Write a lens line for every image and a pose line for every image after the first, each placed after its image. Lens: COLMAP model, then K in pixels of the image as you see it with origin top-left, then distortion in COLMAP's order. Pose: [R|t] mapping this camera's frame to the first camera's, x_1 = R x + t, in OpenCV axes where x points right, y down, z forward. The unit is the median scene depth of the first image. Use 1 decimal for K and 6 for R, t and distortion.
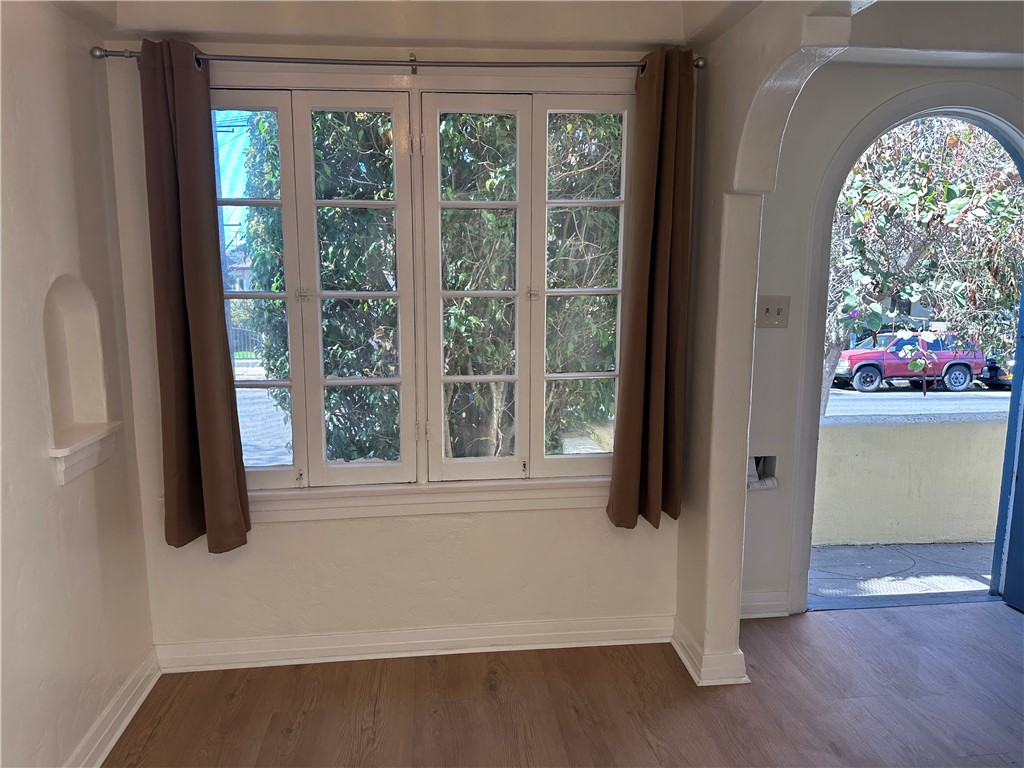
lens RADIAL K [[724.1, 0, 513.9], [0, 724.1, 393.1], [0, 0, 1]] dist [0.053496, -0.052977]
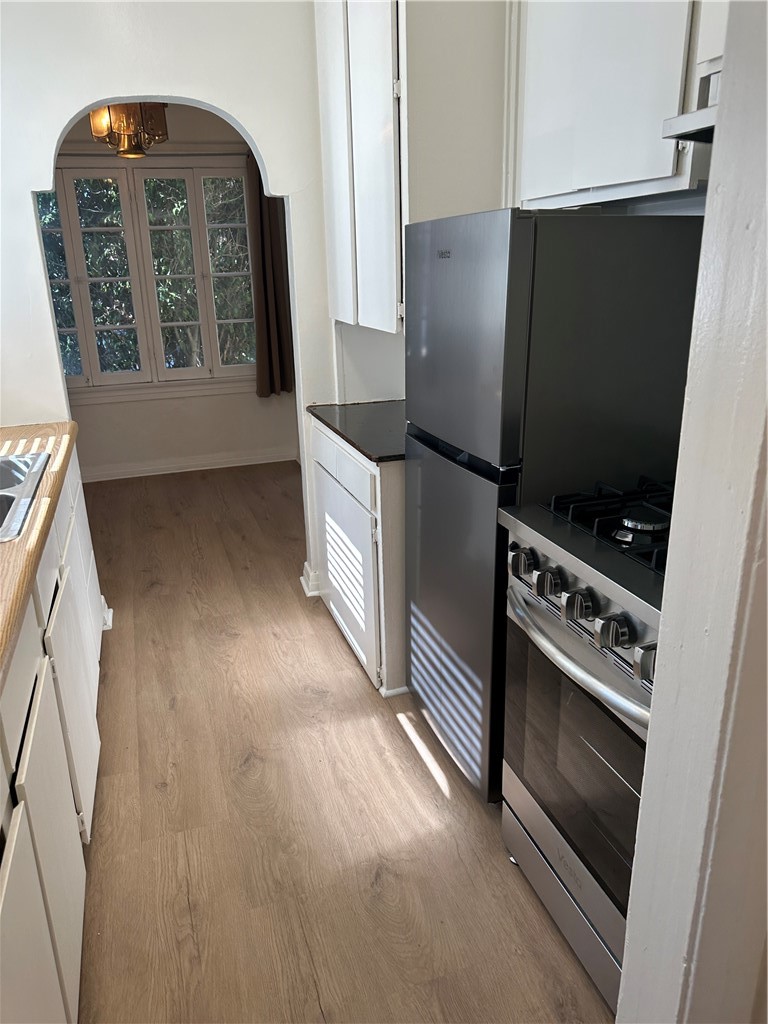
lens RADIAL K [[724.1, 0, 368.1], [0, 724.1, 489.0], [0, 0, 1]] dist [0.053496, -0.052977]
pose [[0.979099, -0.090941, 0.181920, 0.038430], [0.065432, 0.987757, 0.141618, 0.139155], [-0.192572, -0.126755, 0.973062, -0.819320]]
